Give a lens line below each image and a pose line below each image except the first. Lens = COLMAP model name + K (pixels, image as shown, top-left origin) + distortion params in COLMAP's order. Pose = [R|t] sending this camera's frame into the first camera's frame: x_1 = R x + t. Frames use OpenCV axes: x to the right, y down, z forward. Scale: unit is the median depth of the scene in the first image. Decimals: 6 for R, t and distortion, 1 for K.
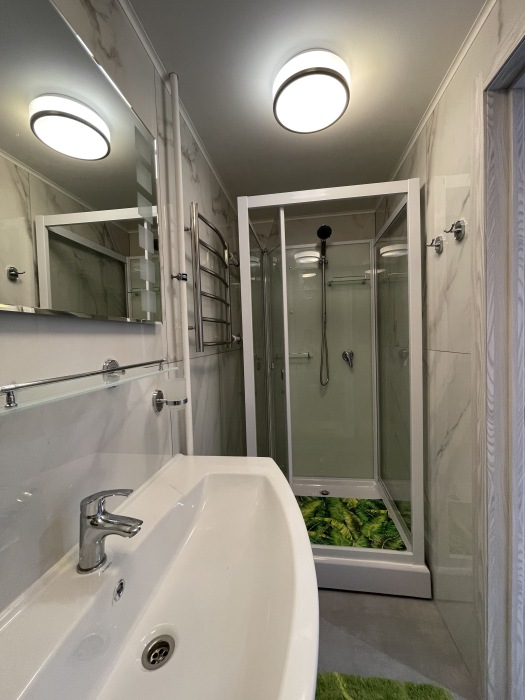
lens RADIAL K [[283.3, 0, 262.5], [0, 283.3, 350.0], [0, 0, 1]] dist [-0.003274, 0.000820]
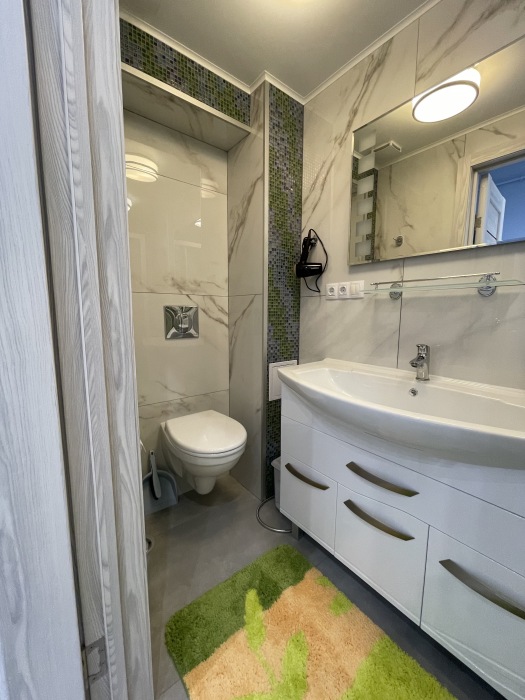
lens RADIAL K [[283.3, 0, 262.5], [0, 283.3, 350.0], [0, 0, 1]] dist [-0.003274, 0.000820]
pose [[-0.684817, 0.121987, -0.718432, 1.158894], [-0.011047, 0.984038, 0.177616, 0.145180], [0.728631, 0.129571, -0.672538, 1.079983]]
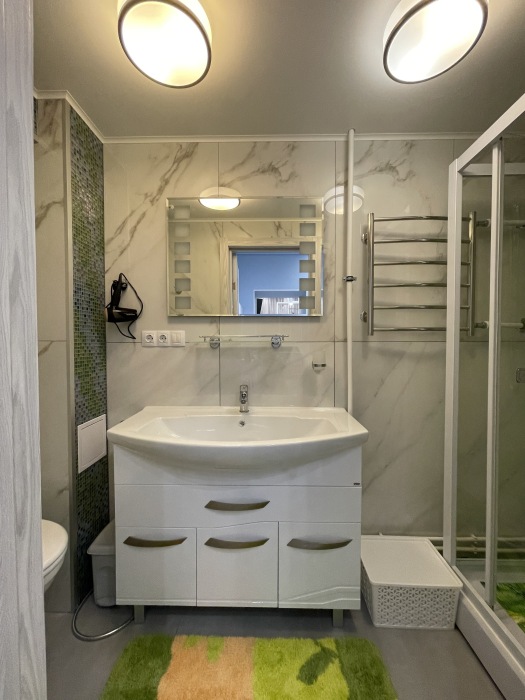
lens RADIAL K [[283.3, 0, 262.5], [0, 283.3, 350.0], [0, 0, 1]] dist [-0.003274, 0.000820]
pose [[0.125036, 0.059957, -0.990339, 1.406807], [-0.038569, 0.997712, 0.055534, 0.029815], [0.991402, 0.031252, 0.127062, 0.590472]]
